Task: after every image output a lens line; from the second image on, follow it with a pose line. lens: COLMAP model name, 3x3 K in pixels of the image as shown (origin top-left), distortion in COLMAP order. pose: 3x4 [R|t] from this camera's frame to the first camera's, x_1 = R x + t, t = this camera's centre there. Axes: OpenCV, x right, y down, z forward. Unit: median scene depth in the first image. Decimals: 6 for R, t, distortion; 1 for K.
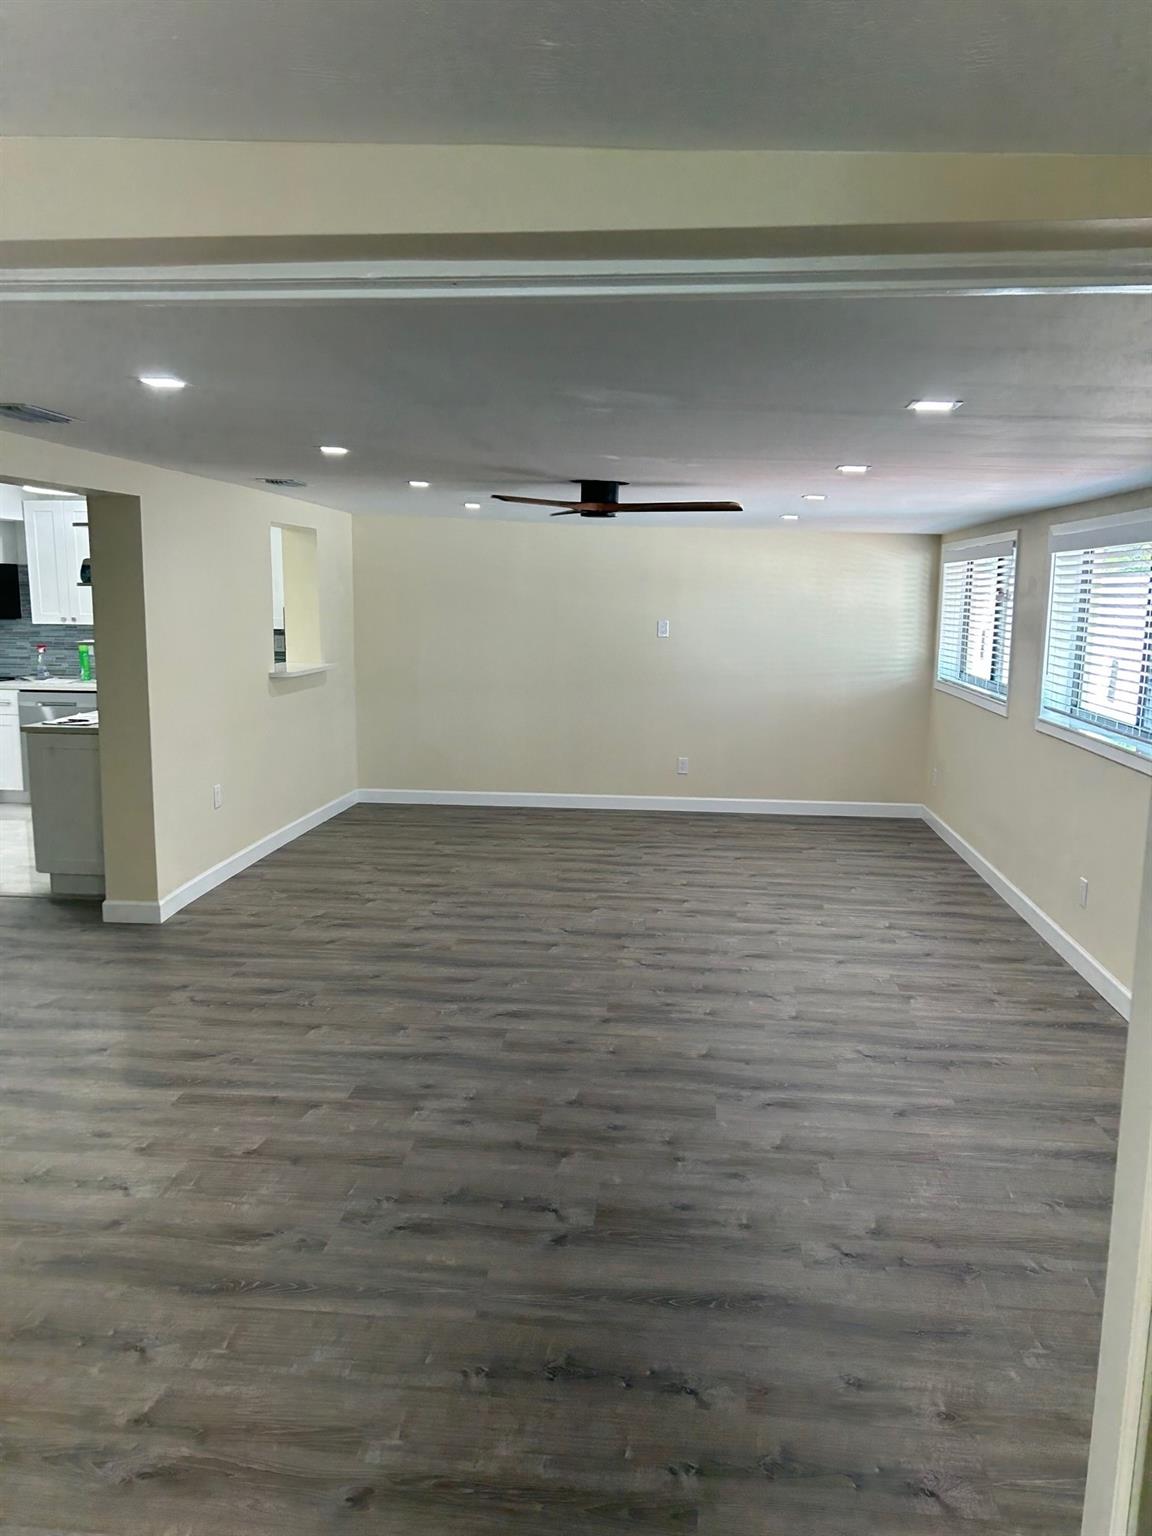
lens RADIAL K [[1151.3, 0, 564.5], [0, 1151.3, 769.3], [0, 0, 1]] dist [0.043614, -0.052017]
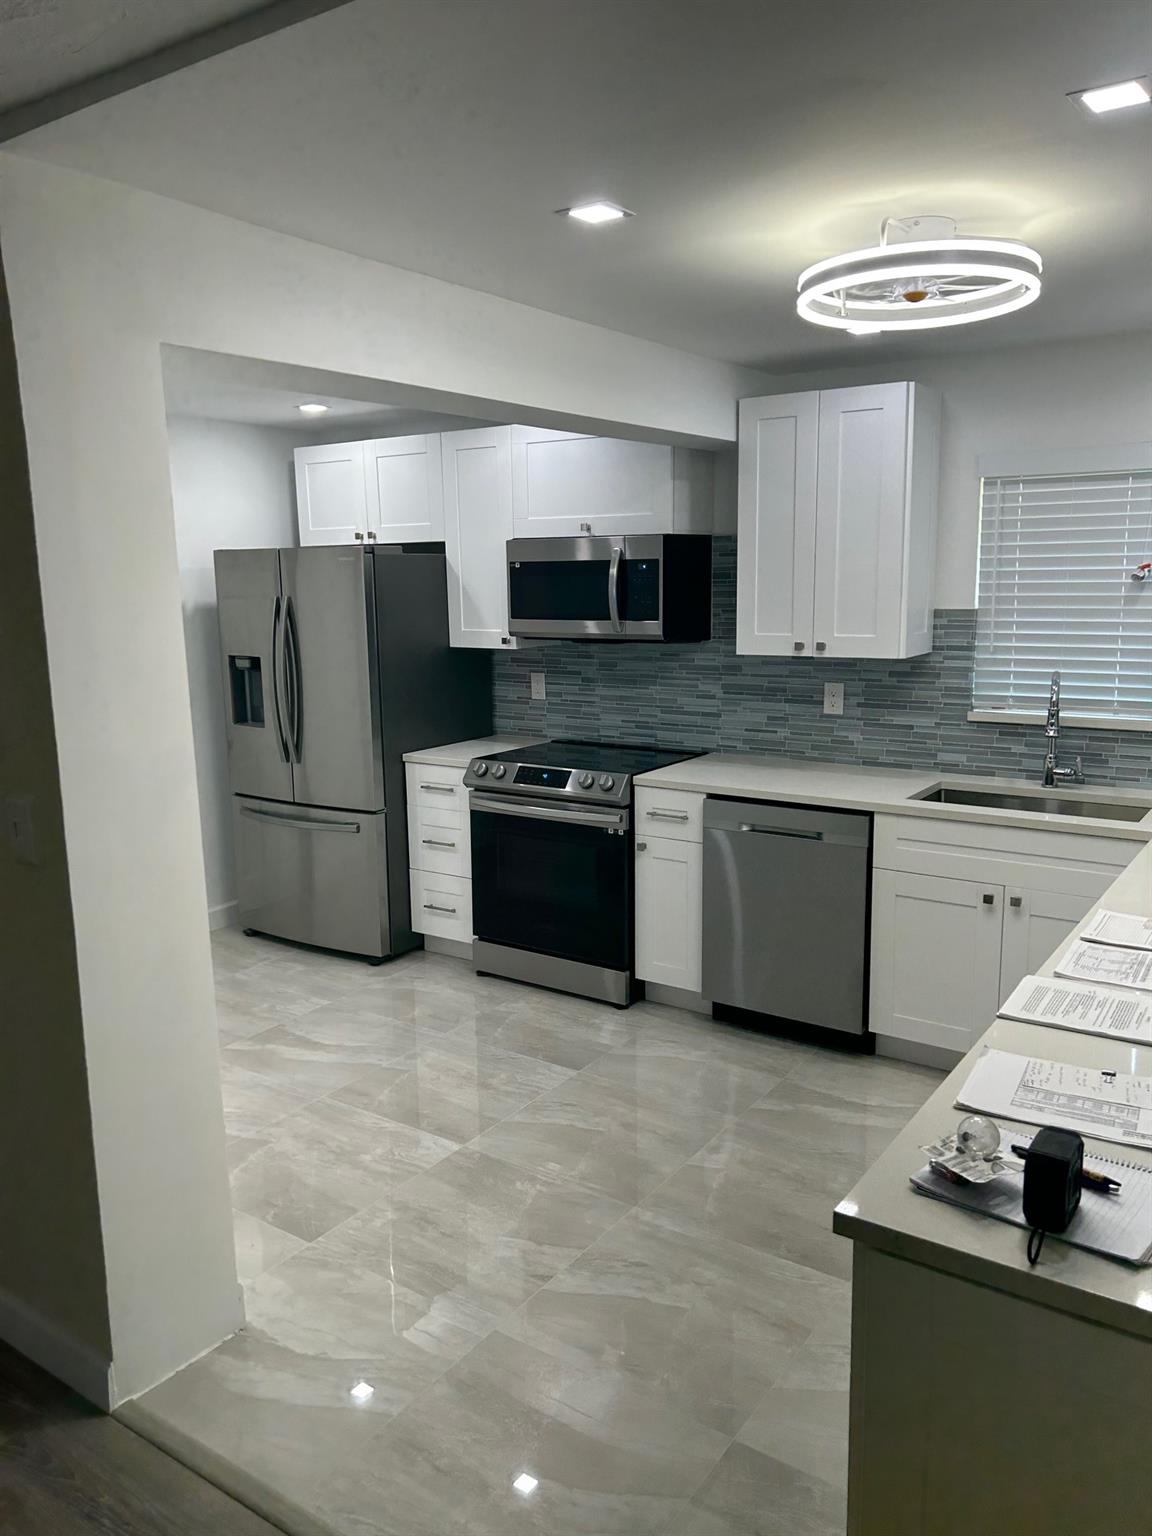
lens RADIAL K [[1151.3, 0, 582.9], [0, 1151.3, 770.8], [0, 0, 1]] dist [0.043614, -0.052017]
pose [[0.881881, 0.060740, -0.467542, -0.528387], [-0.052616, 0.998151, 0.030427, -0.163064], [0.468526, -0.002233, 0.883447, 0.996771]]
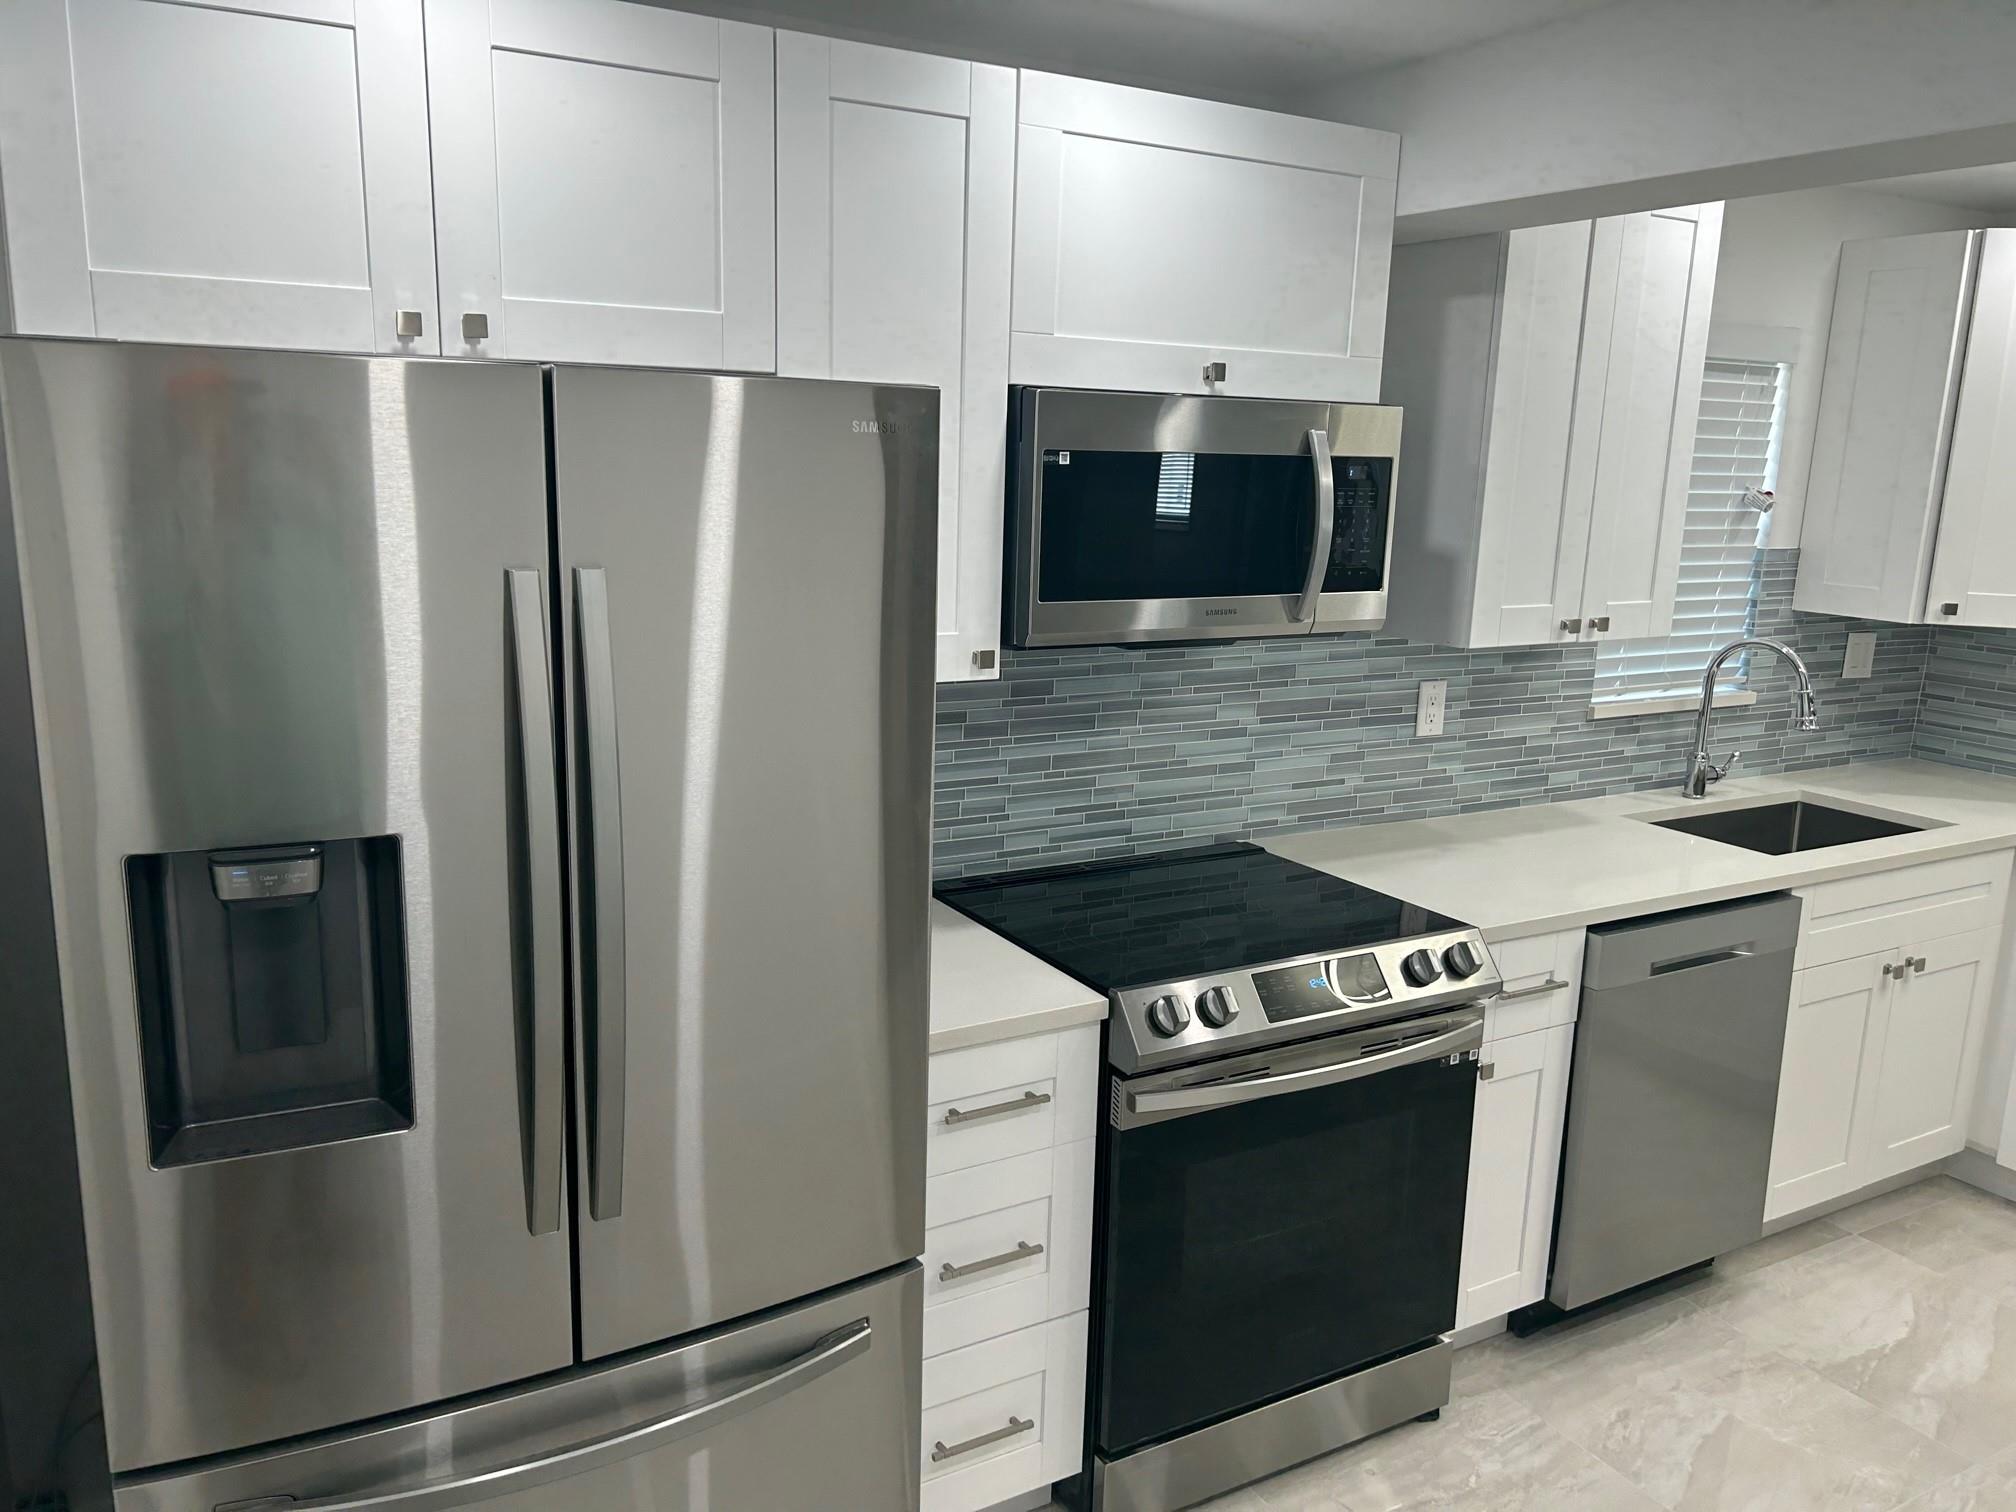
lens RADIAL K [[1511.1, 0, 1000.1], [0, 1511.1, 760.4], [0, 0, 1]] dist [0.043614, -0.052017]
pose [[0.807139, -0.102278, 0.581434, -1.379372], [0.065032, 0.994288, 0.084625, -0.254133], [-0.586769, -0.030492, 0.809180, 1.471707]]
